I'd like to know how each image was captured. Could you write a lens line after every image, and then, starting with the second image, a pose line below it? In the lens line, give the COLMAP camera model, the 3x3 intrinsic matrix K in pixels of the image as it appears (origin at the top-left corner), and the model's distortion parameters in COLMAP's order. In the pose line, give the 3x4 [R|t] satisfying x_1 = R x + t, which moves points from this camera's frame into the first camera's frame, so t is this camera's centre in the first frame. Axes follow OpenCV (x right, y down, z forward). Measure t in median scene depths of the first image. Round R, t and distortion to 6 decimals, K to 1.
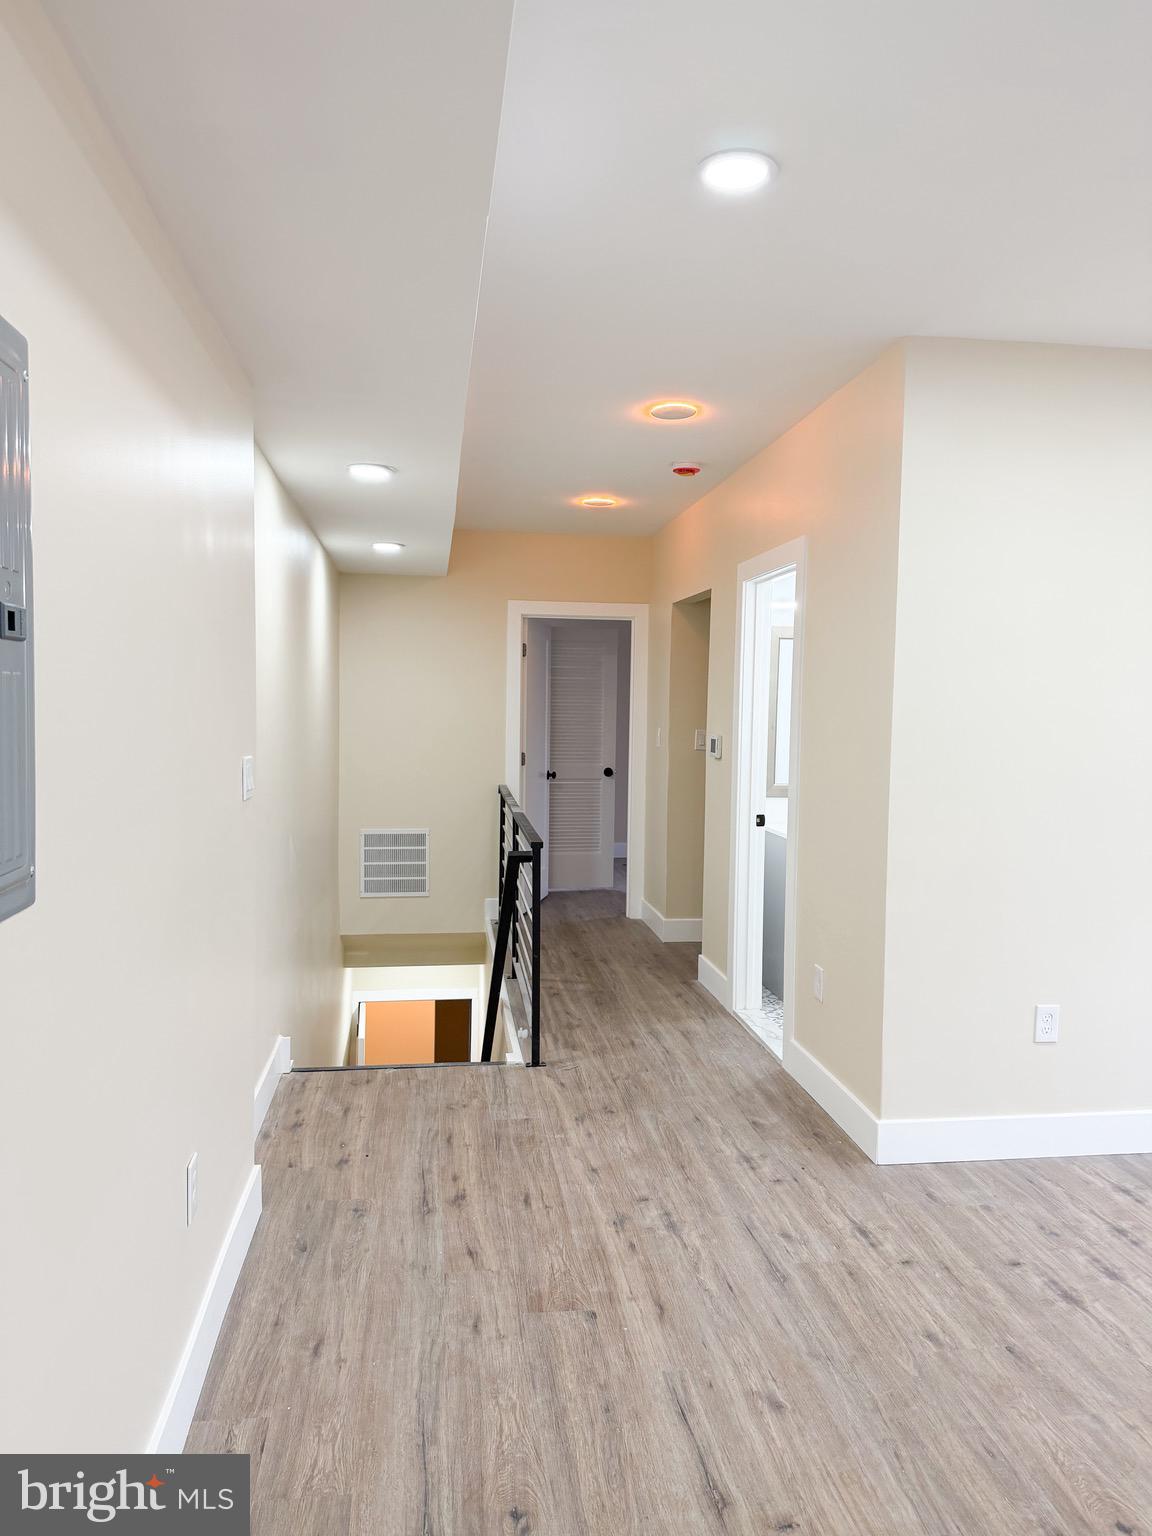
lens RADIAL K [[1088.9, 0, 576.0], [0, 1088.9, 768.0], [0, 0, 1]] dist [-0.003064, -0.003520]
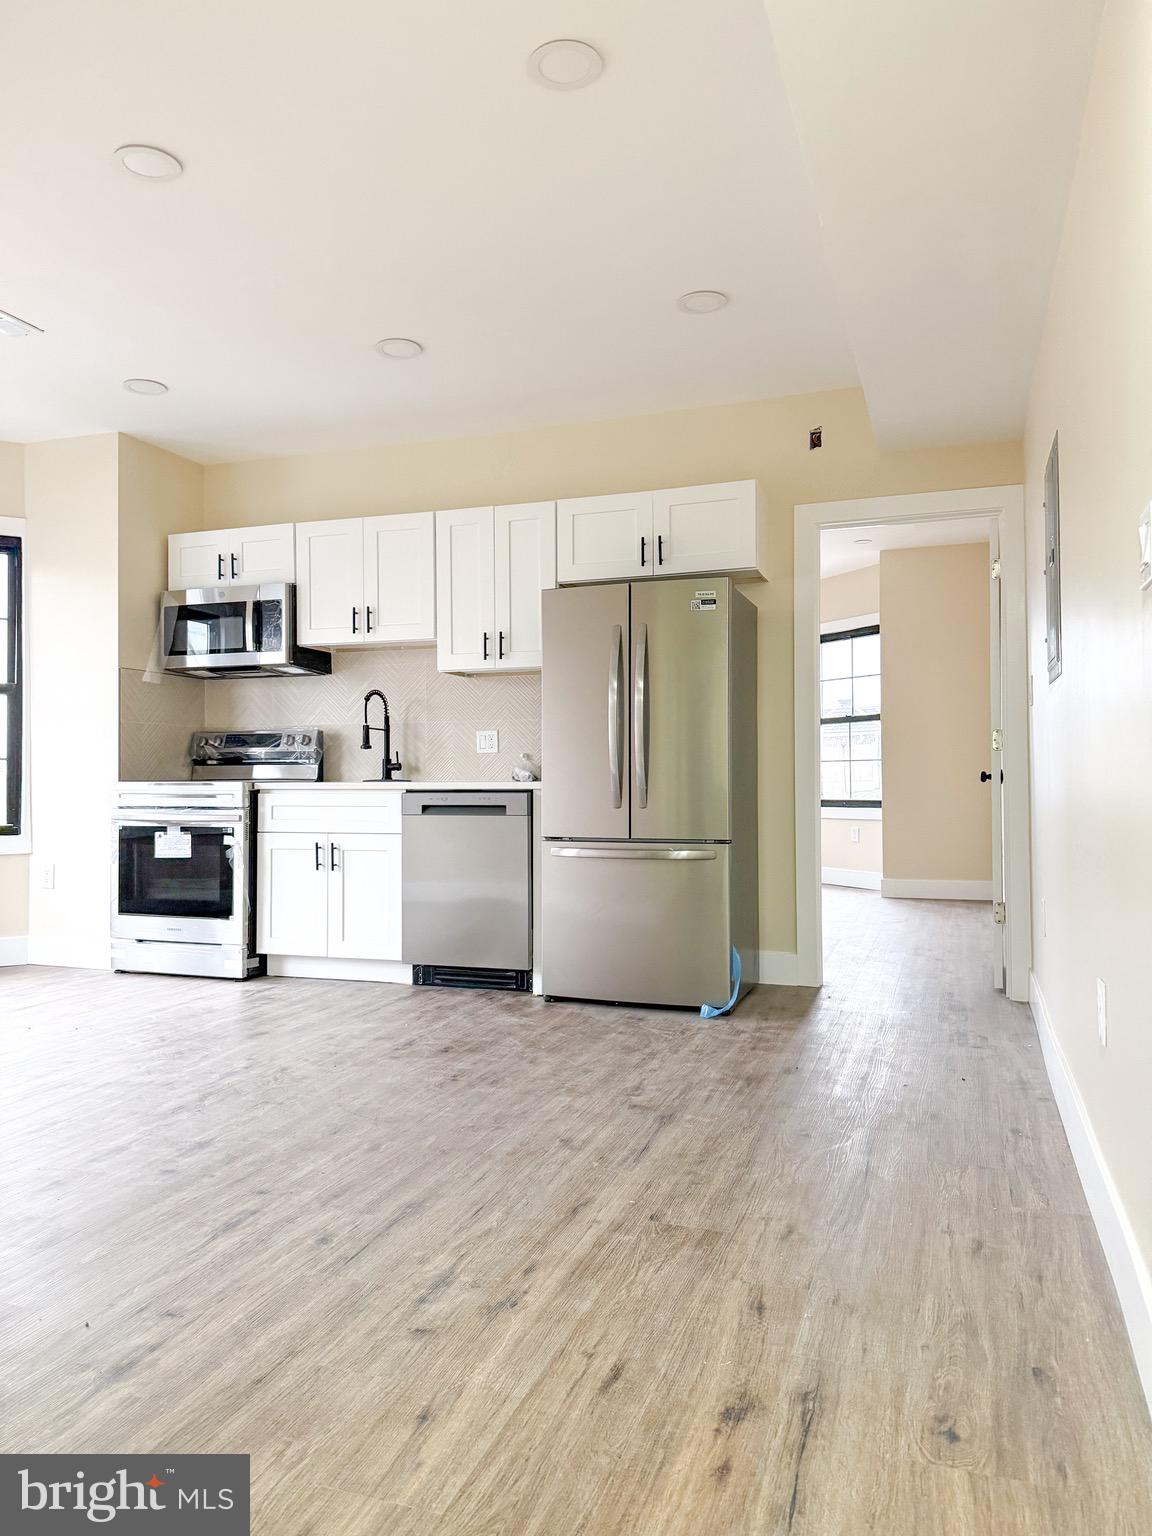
lens RADIAL K [[1088.9, 0, 576.0], [0, 1088.9, 768.0], [0, 0, 1]] dist [-0.003064, -0.003520]
pose [[-0.889761, -0.007054, 0.456372, -0.289360], [0.019722, 0.998353, 0.053881, 0.083783], [-0.456000, 0.056942, -0.888156, 1.586421]]
